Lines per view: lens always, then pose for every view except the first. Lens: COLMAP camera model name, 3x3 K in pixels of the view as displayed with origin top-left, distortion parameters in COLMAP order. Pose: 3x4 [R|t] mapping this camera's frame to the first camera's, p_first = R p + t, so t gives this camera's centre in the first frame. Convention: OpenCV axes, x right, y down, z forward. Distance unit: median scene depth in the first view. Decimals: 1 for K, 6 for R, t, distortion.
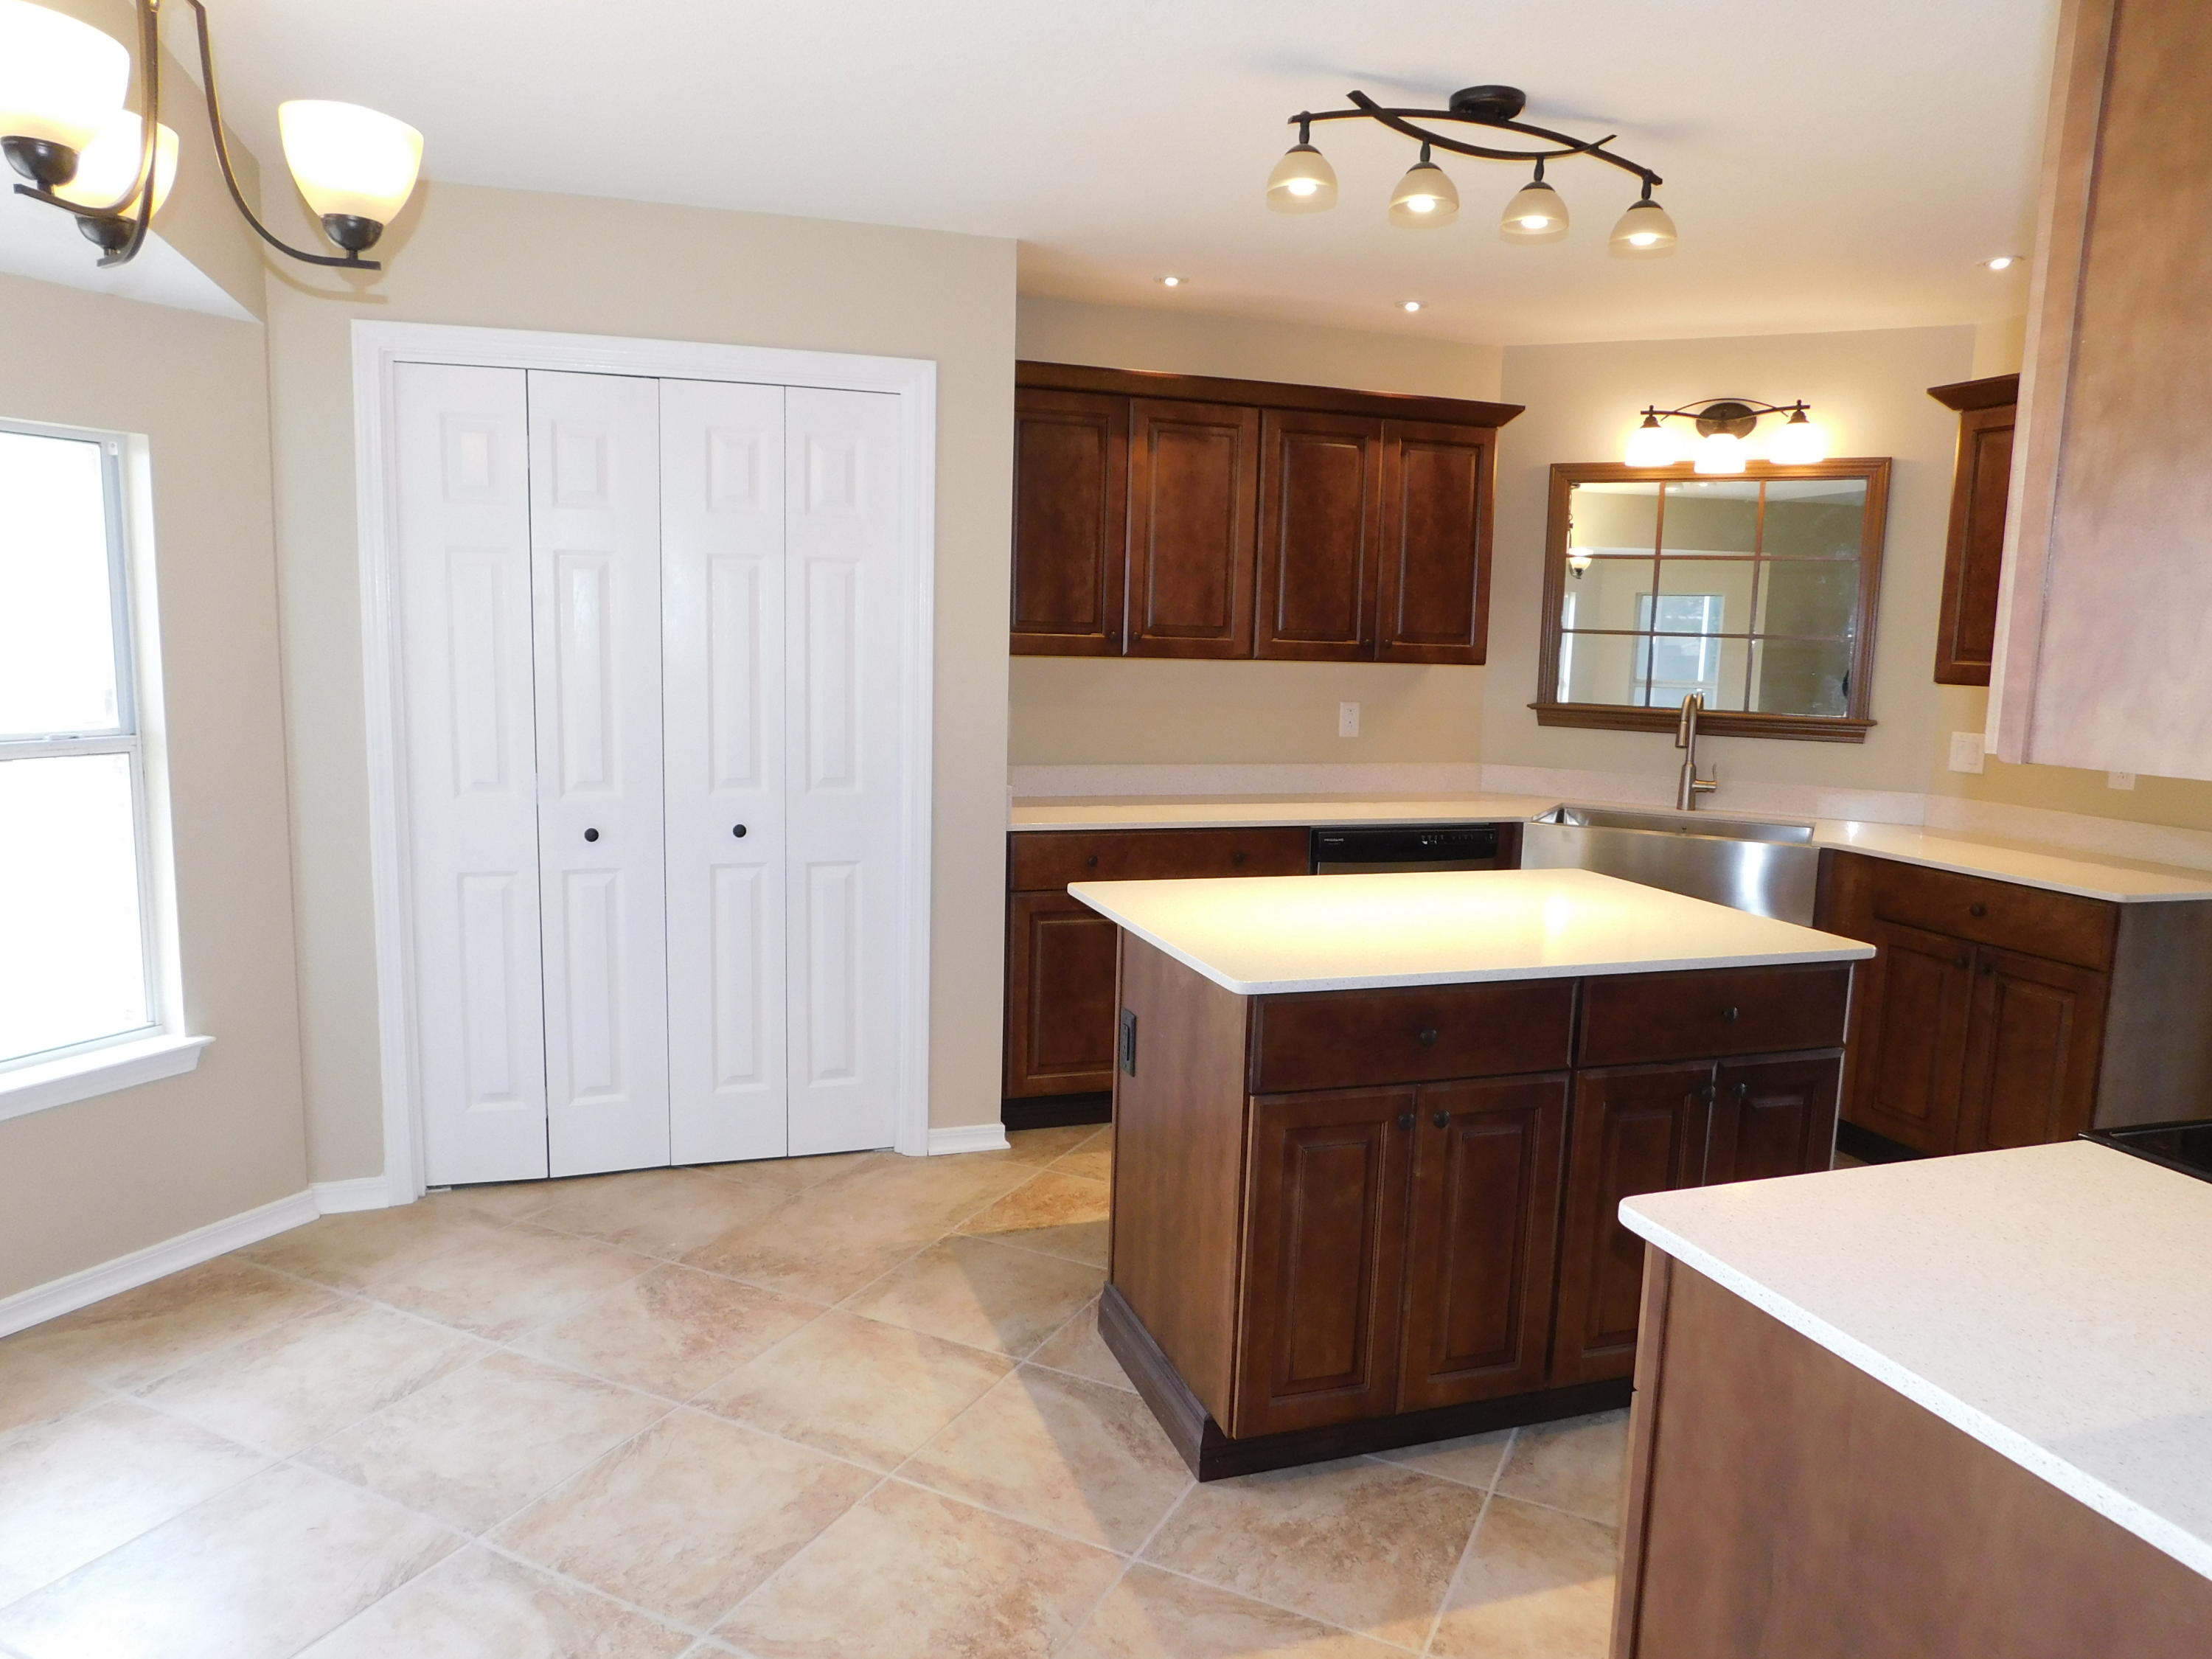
lens RADIAL K [[1464.1, 0, 1114.6], [0, 1464.1, 823.8], [0, 0, 1]] dist [-0.067123, 0.052312]
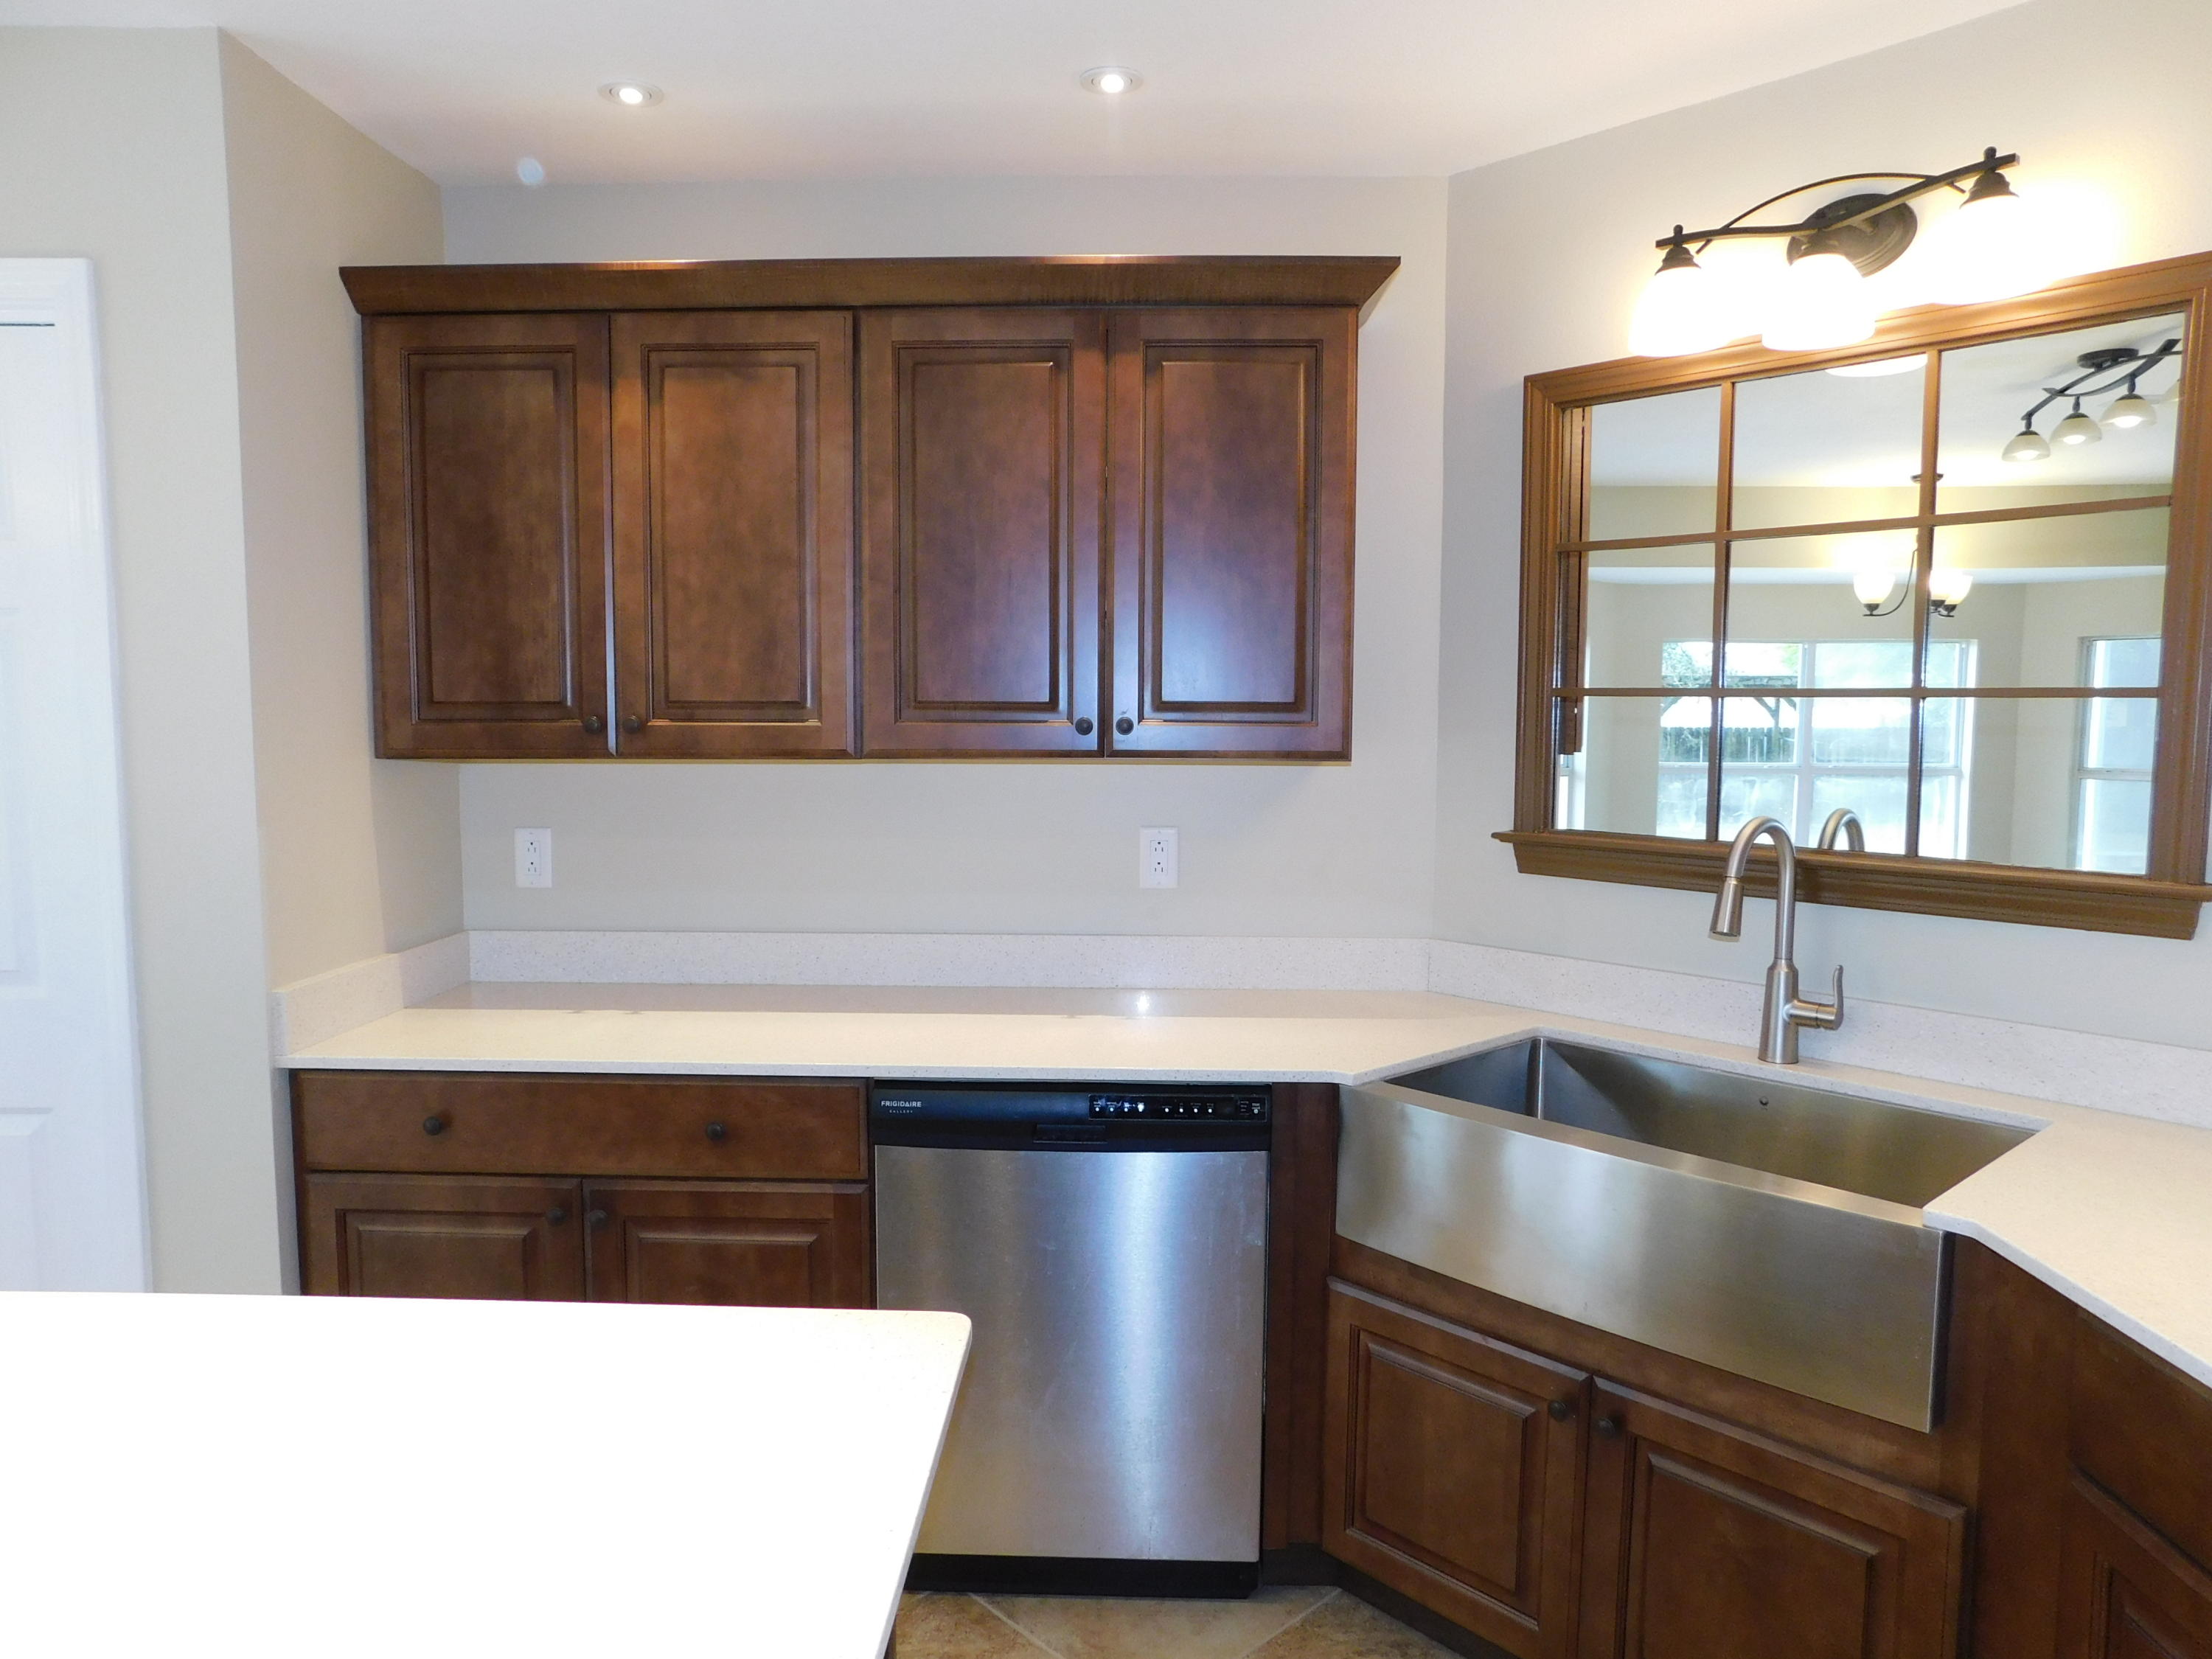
lens RADIAL K [[1464.1, 0, 1114.6], [0, 1464.1, 823.8], [0, 0, 1]] dist [-0.067123, 0.052312]
pose [[0.937245, 0.003869, -0.348650, 0.415215], [-0.023658, 0.998340, -0.052518, -0.066464], [0.347868, 0.057471, 0.935781, 0.561837]]
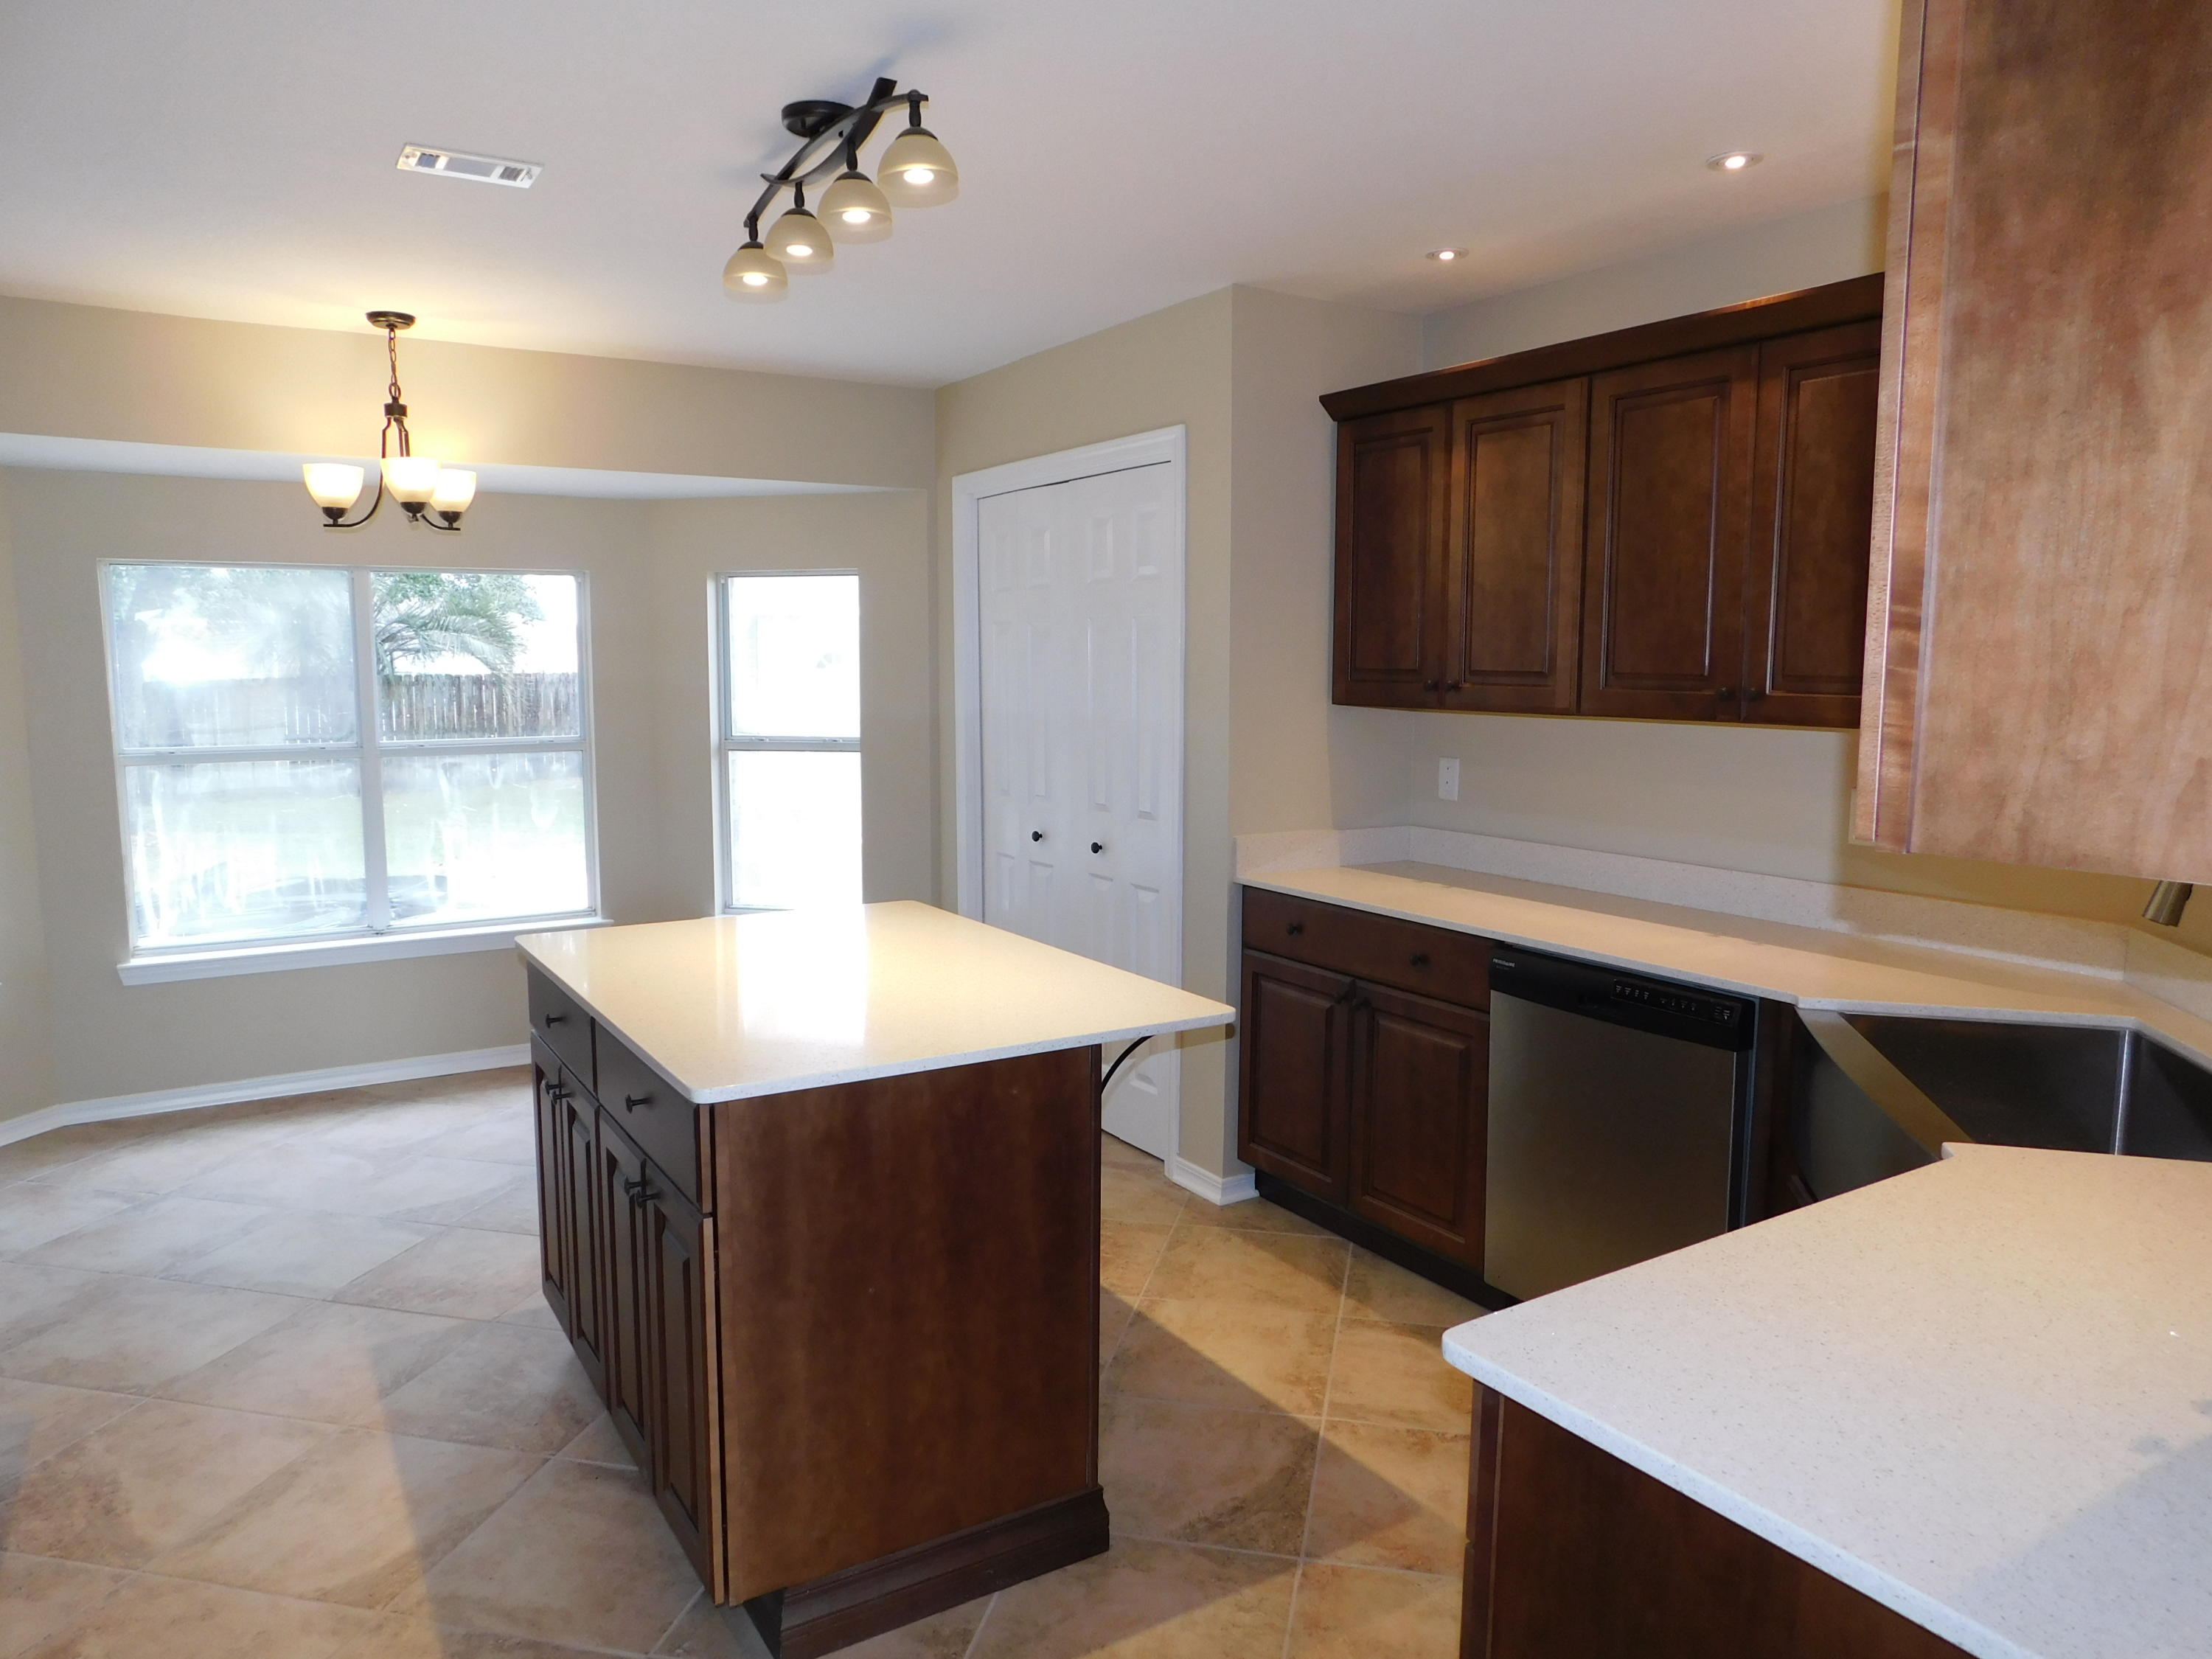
lens RADIAL K [[1472.5, 0, 1121.9], [0, 1472.5, 826.3], [0, 0, 1]] dist [-0.077308, 0.077541]
pose [[0.237564, 0.084369, -0.967701, 0.831238], [-0.128589, 0.990185, 0.054761, -0.073946], [0.962823, 0.111427, 0.246081, 0.658991]]
